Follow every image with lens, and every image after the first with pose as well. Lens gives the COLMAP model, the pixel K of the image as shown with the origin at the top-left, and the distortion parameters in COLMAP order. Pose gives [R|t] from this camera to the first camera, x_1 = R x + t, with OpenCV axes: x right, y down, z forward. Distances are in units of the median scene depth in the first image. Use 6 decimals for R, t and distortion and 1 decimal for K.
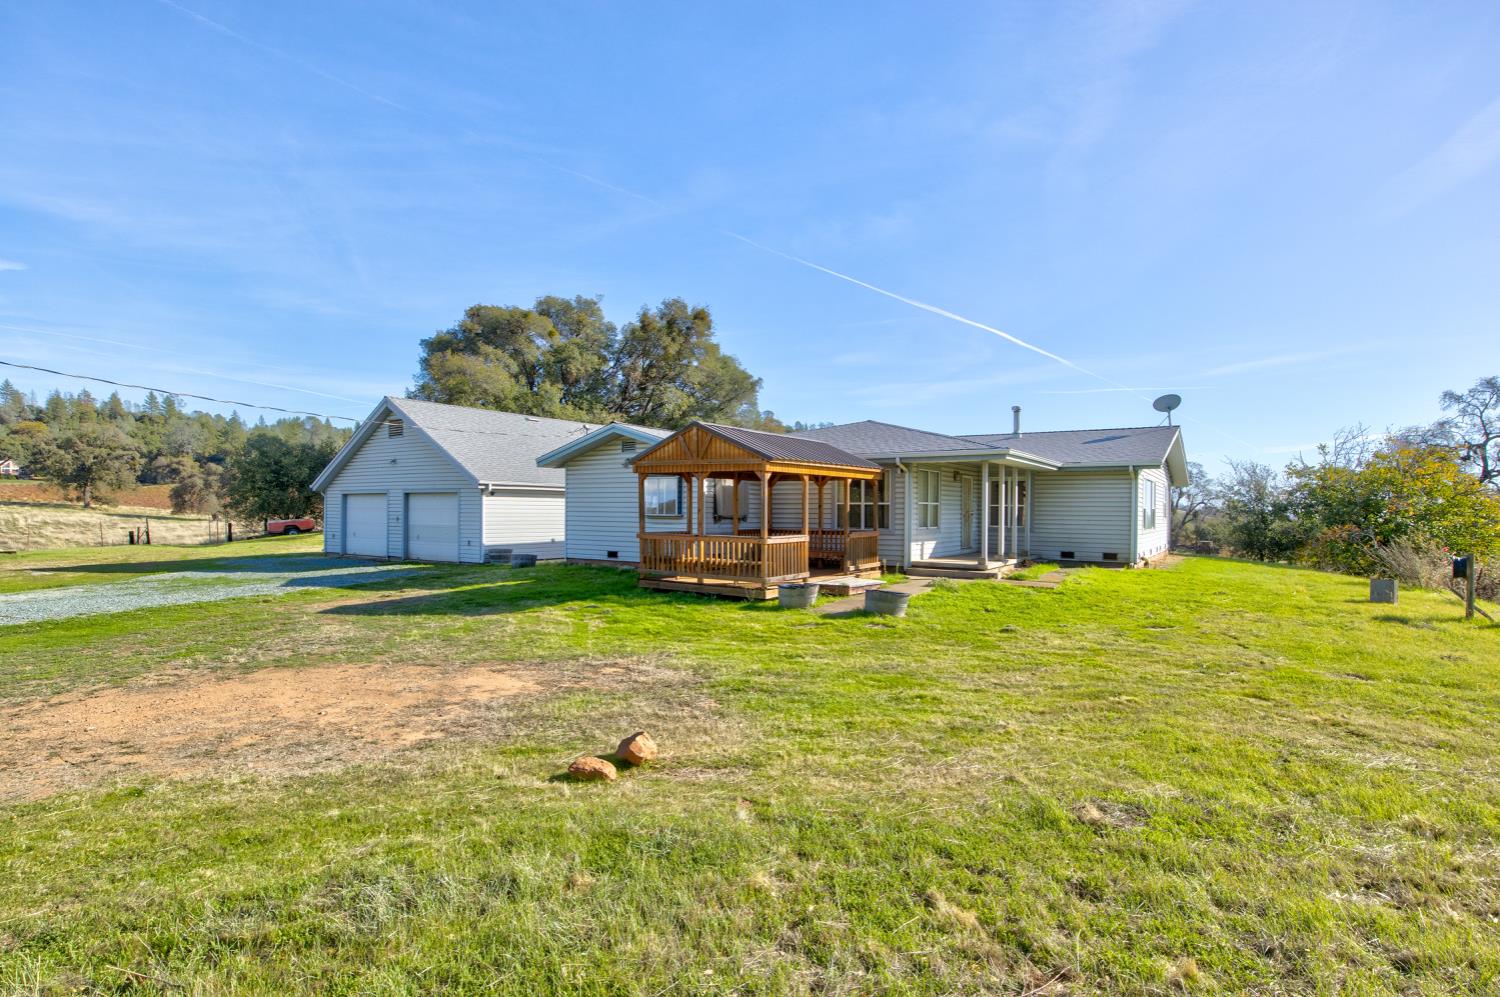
lens RADIAL K [[750.1, 0, 747.2], [0, 750.1, 506.2], [0, 0, 1]] dist [-0.010239, -0.001979]
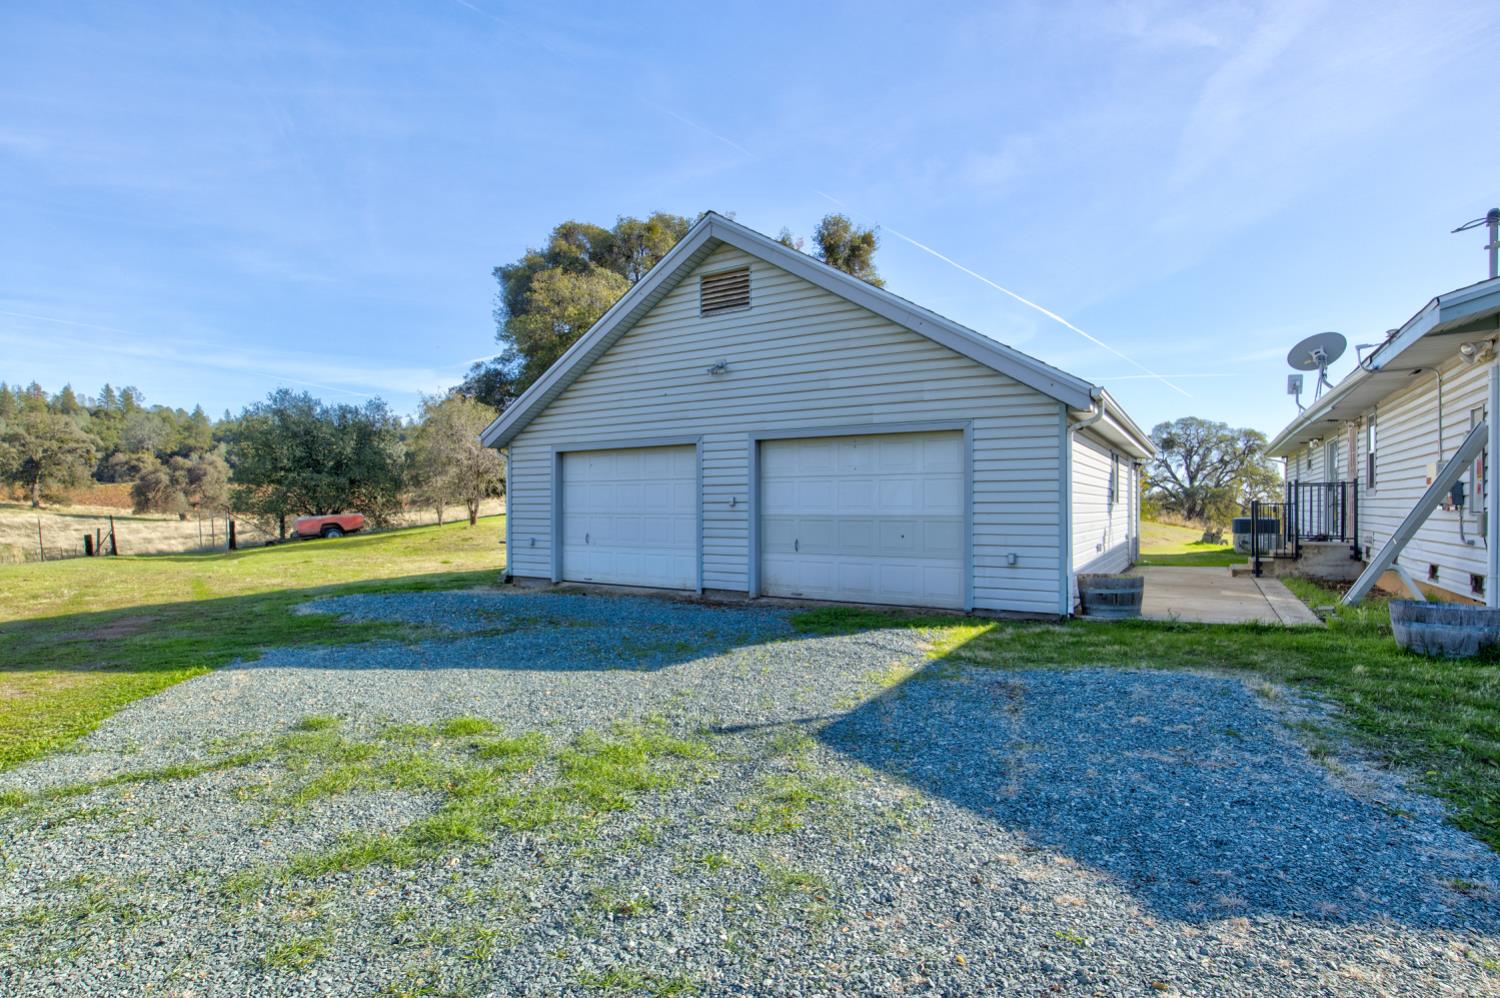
lens RADIAL K [[750.1, 0, 746.1], [0, 750.1, 503.3], [0, 0, 1]] dist [-0.010239, -0.001979]
pose [[0.999361, -0.009693, 0.034418, -0.215666], [0.009601, 0.999950, 0.002812, 0.007424], [-0.034444, -0.002480, 0.999404, 0.259791]]
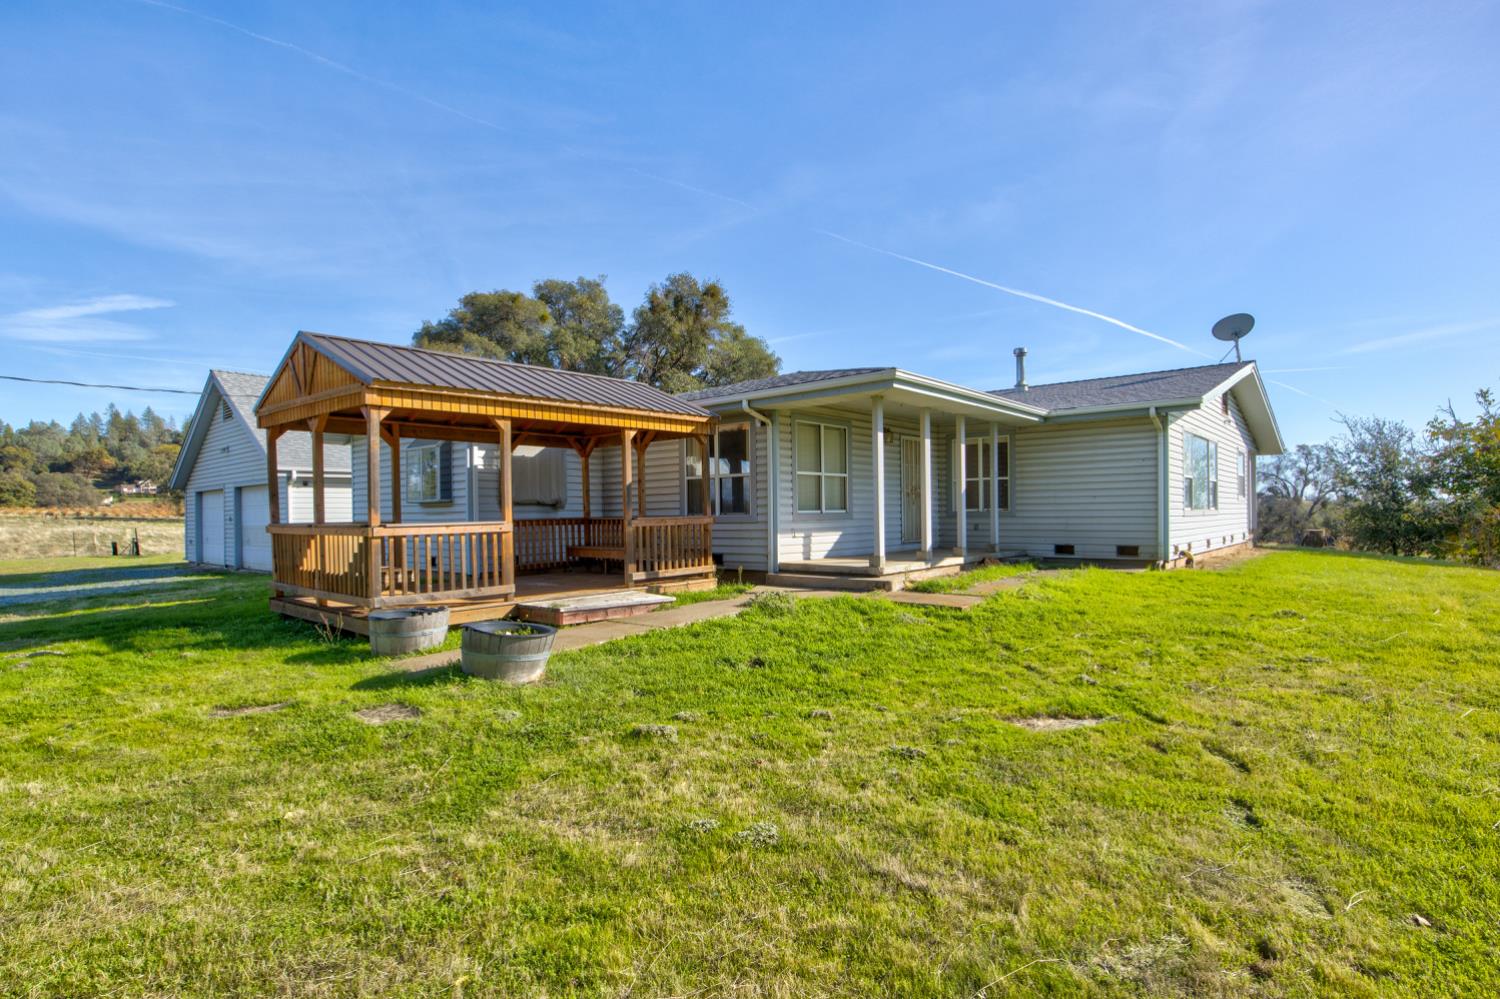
lens RADIAL K [[750.1, 0, 749.6], [0, 750.1, 508.7], [0, 0, 1]] dist [-0.010239, -0.001979]
pose [[0.992268, -0.022436, -0.122070, 0.089209], [0.022367, 0.999748, -0.001935, 0.009037], [0.122083, -0.000810, 0.992520, 0.117418]]
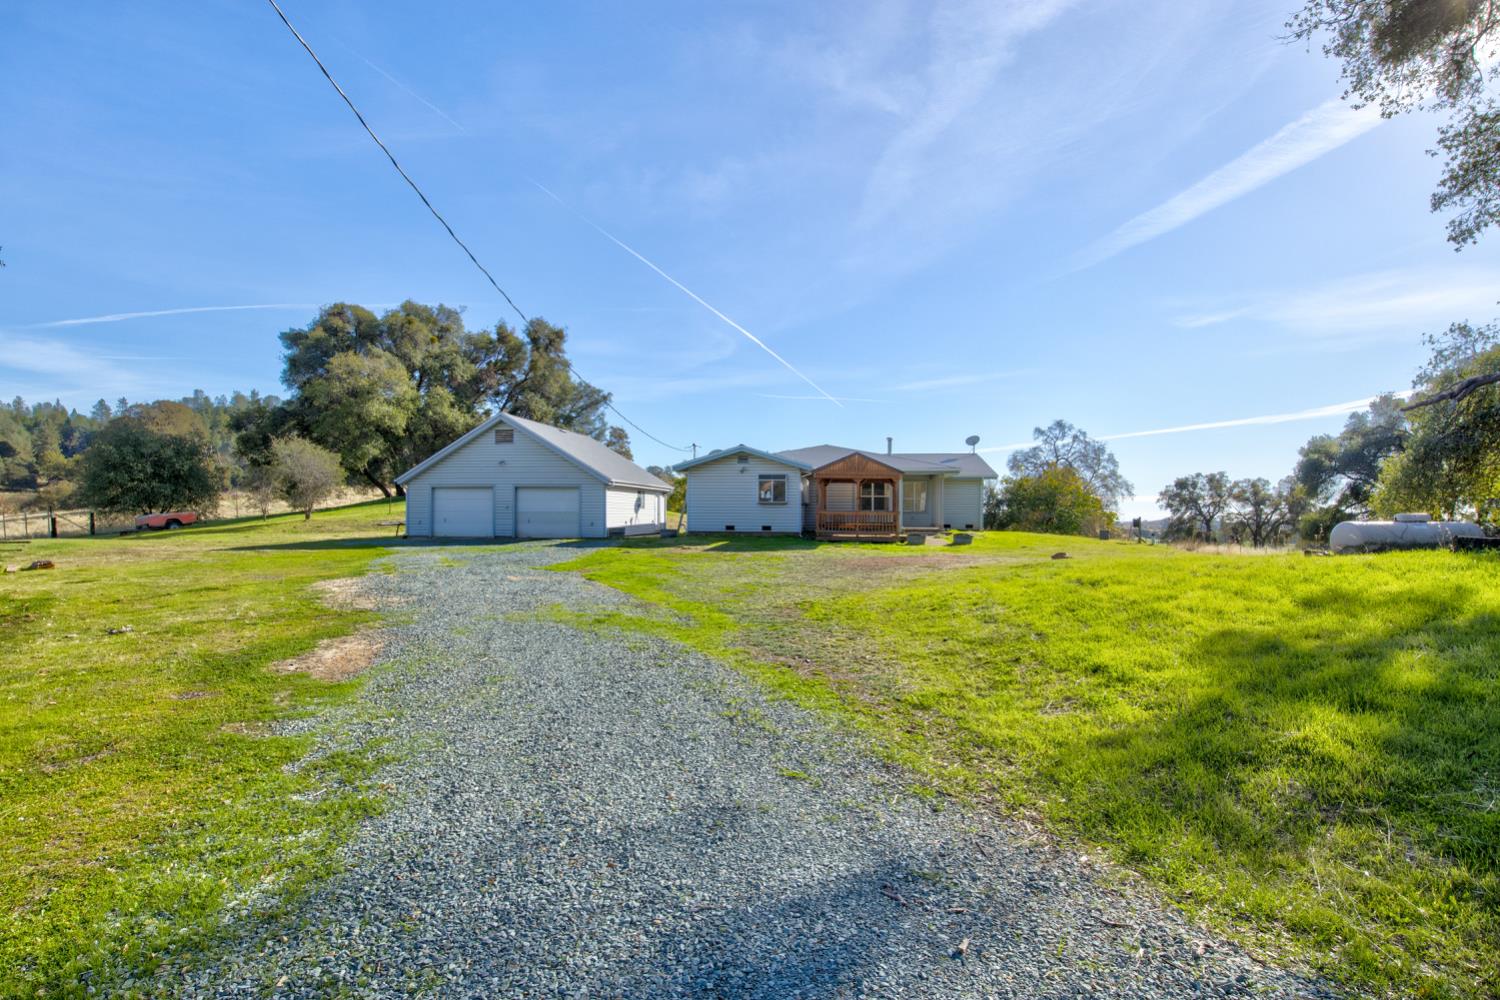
lens RADIAL K [[750.1, 0, 756.7], [0, 750.1, 504.0], [0, 0, 1]] dist [-0.010239, -0.001979]
pose [[0.901859, 0.001959, 0.432027, -0.289545], [-0.000865, 0.999996, -0.002729, 0.006764], [-0.432030, 0.002087, 0.901857, -0.161514]]
